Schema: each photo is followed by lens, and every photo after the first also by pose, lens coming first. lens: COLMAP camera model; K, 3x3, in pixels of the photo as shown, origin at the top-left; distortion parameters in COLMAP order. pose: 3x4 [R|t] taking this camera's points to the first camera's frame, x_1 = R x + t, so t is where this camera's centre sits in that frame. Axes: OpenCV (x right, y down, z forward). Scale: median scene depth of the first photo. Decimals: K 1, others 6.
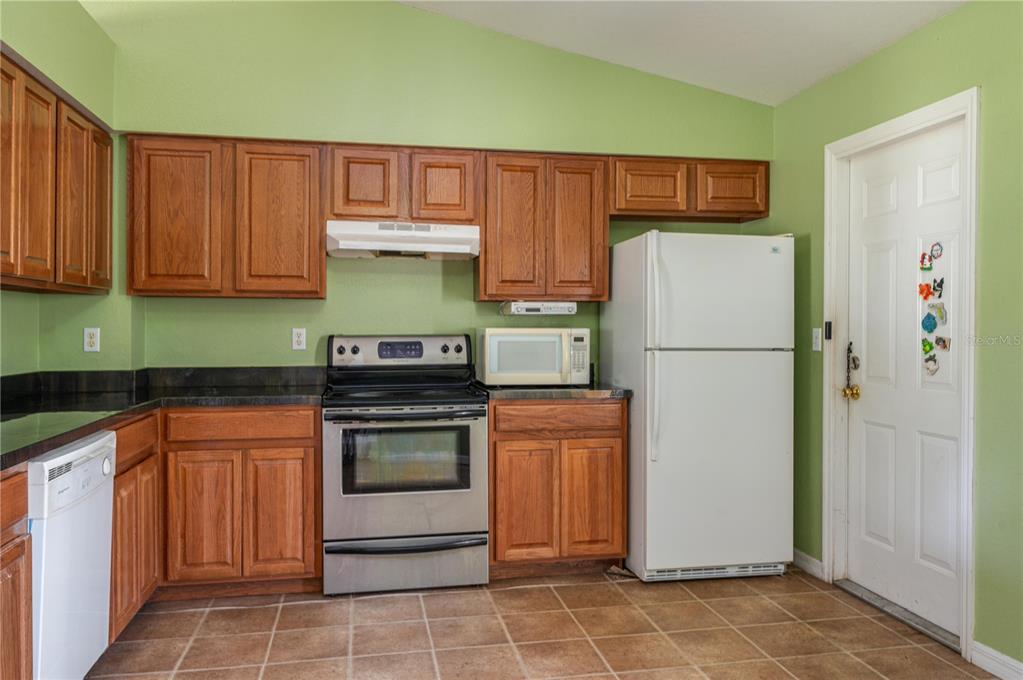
lens RADIAL K [[756.6, 0, 511.4], [0, 756.6, 335.7], [0, 0, 1]] dist [-0.008627, -0.002350]
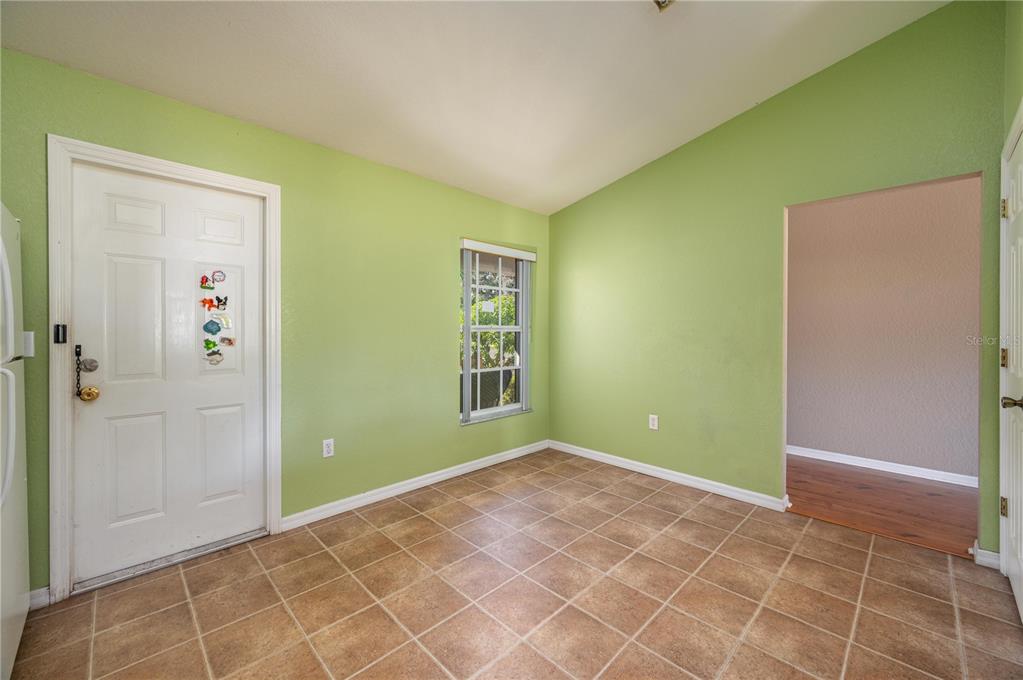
lens RADIAL K [[409.7, 0, 512.8], [0, 409.7, 332.0], [0, 0, 1]] dist [0.004180, 0.000191]
pose [[-0.556192, -0.008652, 0.831009, -0.376986], [0.002775, 0.999921, 0.012268, -0.016306], [-0.831049, 0.009129, -0.556124, 0.956701]]
